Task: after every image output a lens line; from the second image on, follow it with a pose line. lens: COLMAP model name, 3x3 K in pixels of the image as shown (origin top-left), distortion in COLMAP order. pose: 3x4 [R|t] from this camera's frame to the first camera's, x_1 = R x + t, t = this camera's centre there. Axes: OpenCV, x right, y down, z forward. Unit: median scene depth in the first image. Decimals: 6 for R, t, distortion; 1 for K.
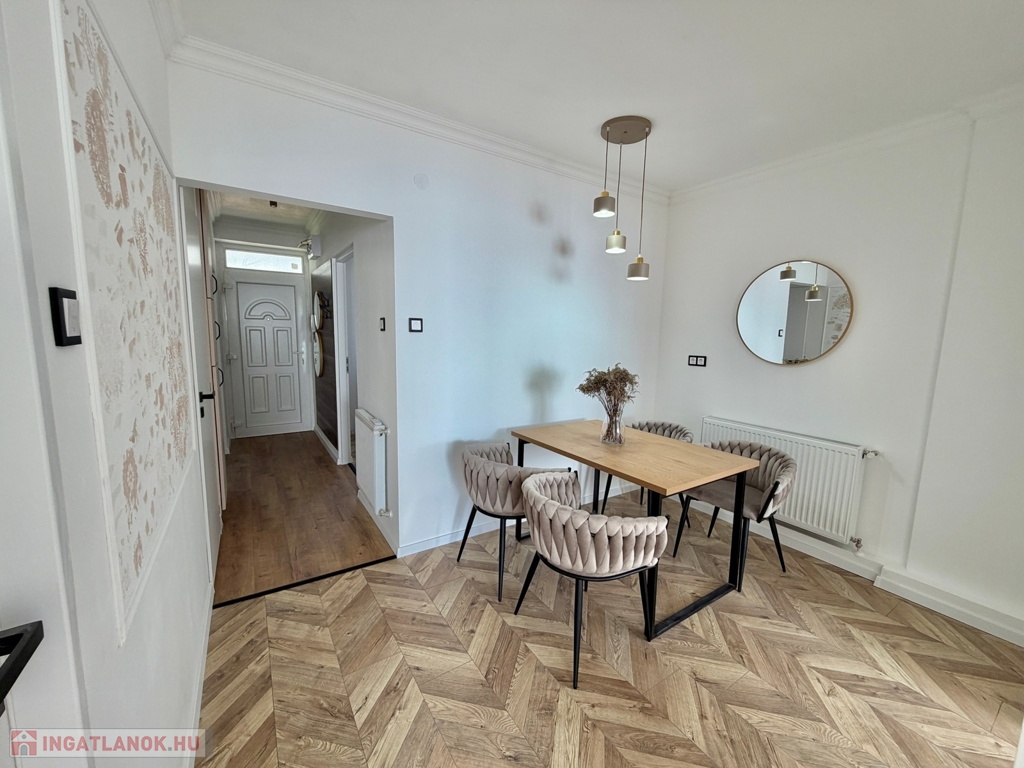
lens RADIAL K [[409.5, 0, 512.0], [0, 409.5, 384.0], [0, 0, 1]] dist [0.000532, 0.000350]
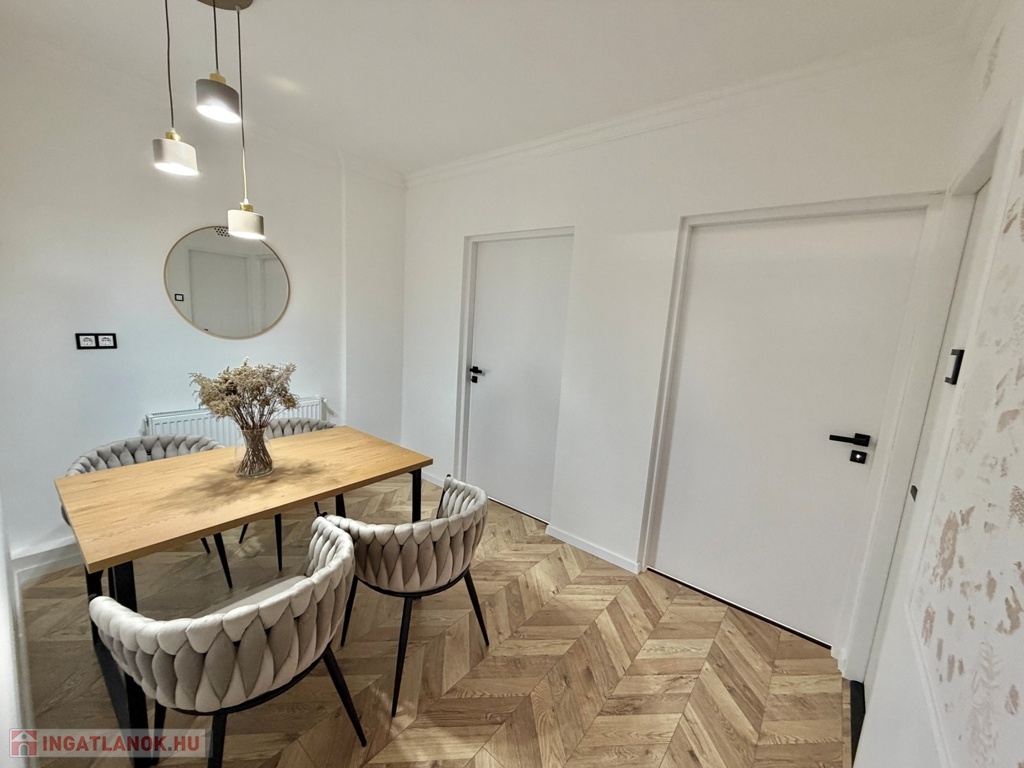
lens RADIAL K [[408.4, 0, 509.6], [0, 408.4, 383.8], [0, 0, 1]] dist [0.000371, 0.000056]
pose [[-0.307444, -0.193683, 0.931646, -0.704060], [0.052156, 0.974165, 0.219734, -0.186600], [-0.950136, 0.116147, -0.289399, 1.075095]]
